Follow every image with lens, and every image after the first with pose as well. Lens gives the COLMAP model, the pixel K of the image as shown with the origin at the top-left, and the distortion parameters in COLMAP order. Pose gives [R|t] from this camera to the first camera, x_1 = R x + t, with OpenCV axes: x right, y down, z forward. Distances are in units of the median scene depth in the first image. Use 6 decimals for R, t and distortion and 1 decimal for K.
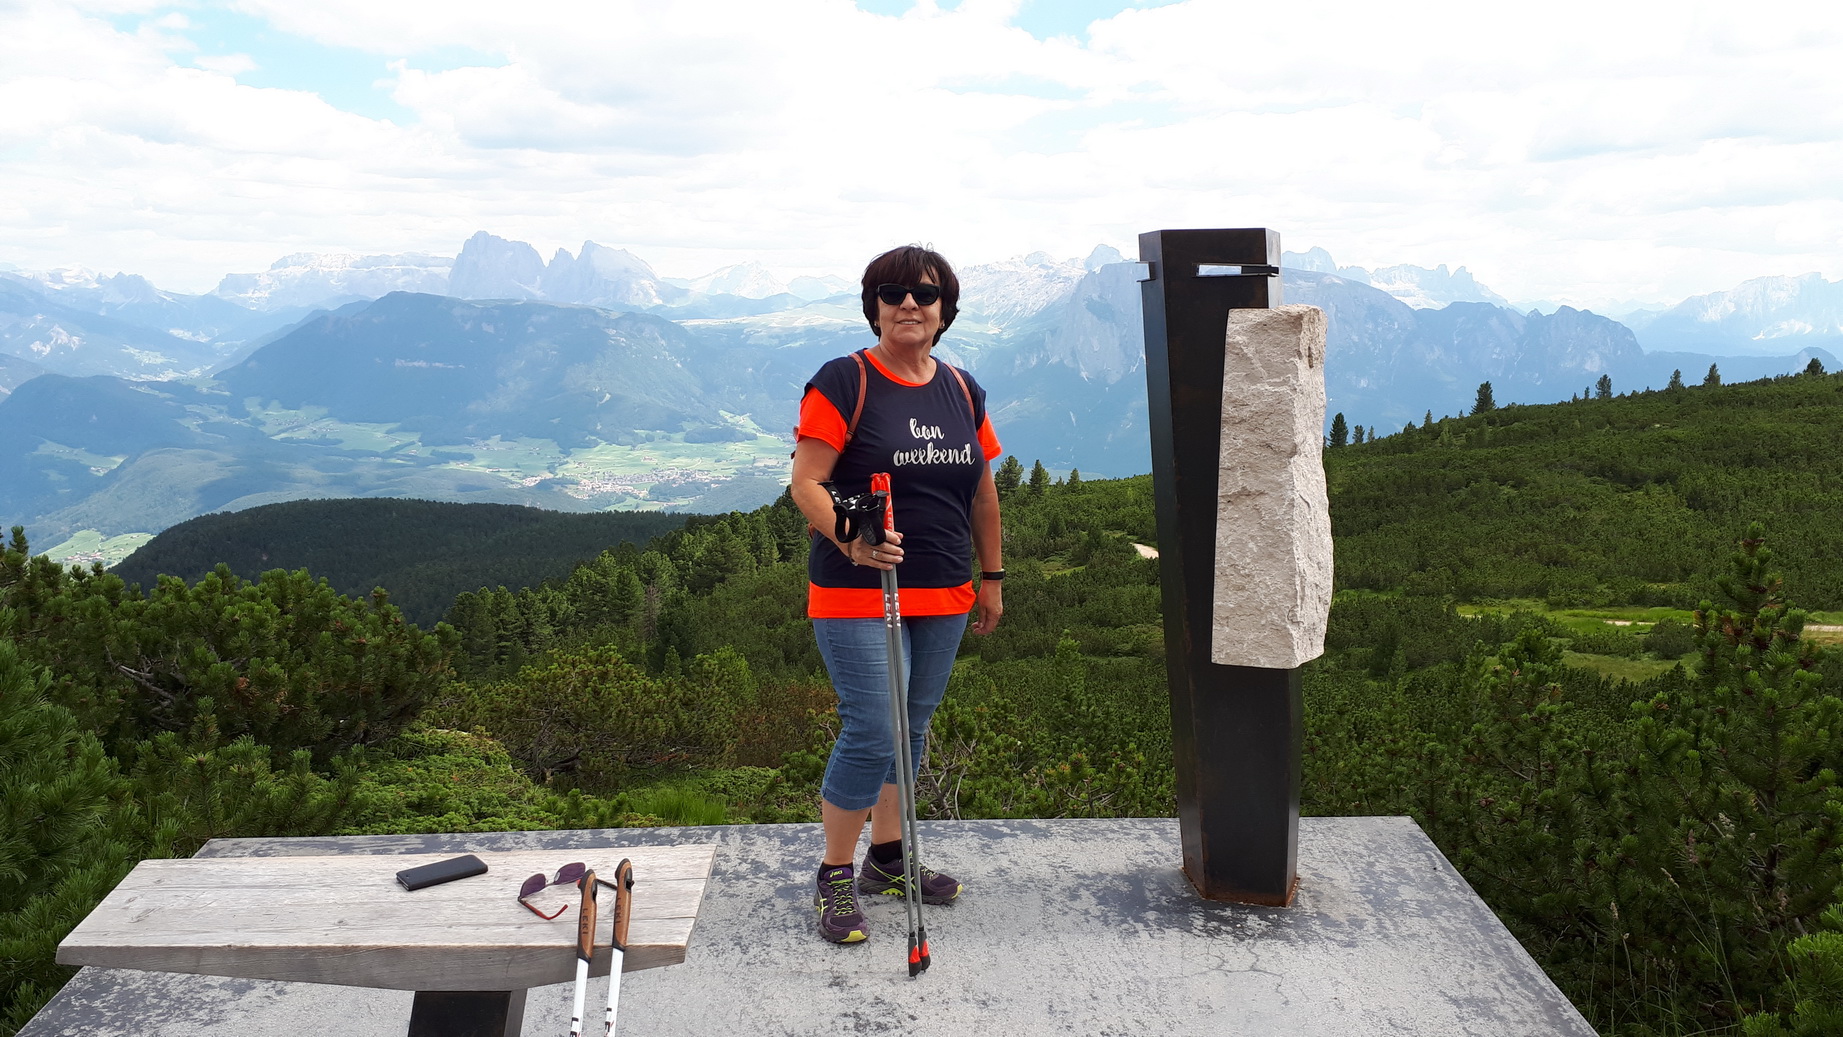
lens RADIAL K [[1392.8, 0, 915.7], [0, 1392.8, 555.0], [0, 0, 1]] dist [0.023815, -0.089699]
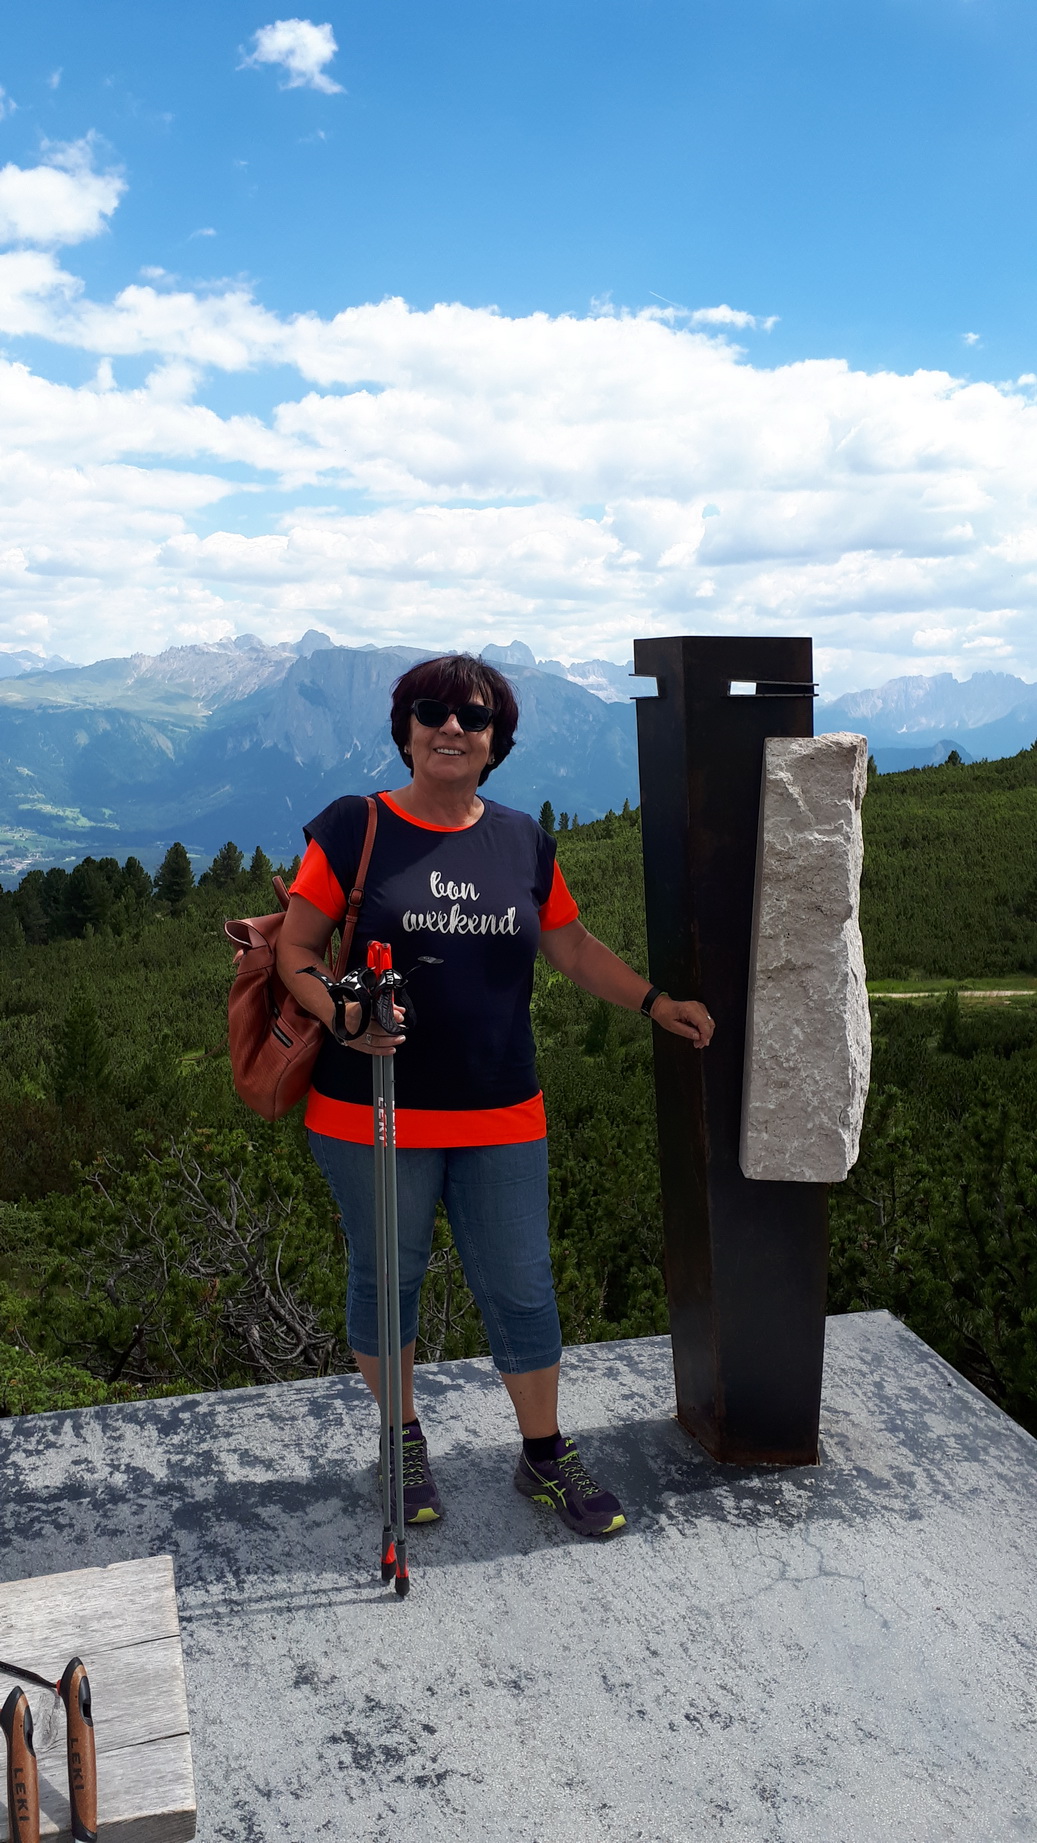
lens RADIAL K [[1392.8, 0, 481.8], [0, 1392.8, 904.4], [0, 0, 1]] dist [0.023815, -0.089699]
pose [[0.967674, -0.015128, 0.251749, -0.112114], [0.021120, 0.999554, -0.021116, -0.055762], [-0.251317, 0.025750, 0.967562, 0.224240]]
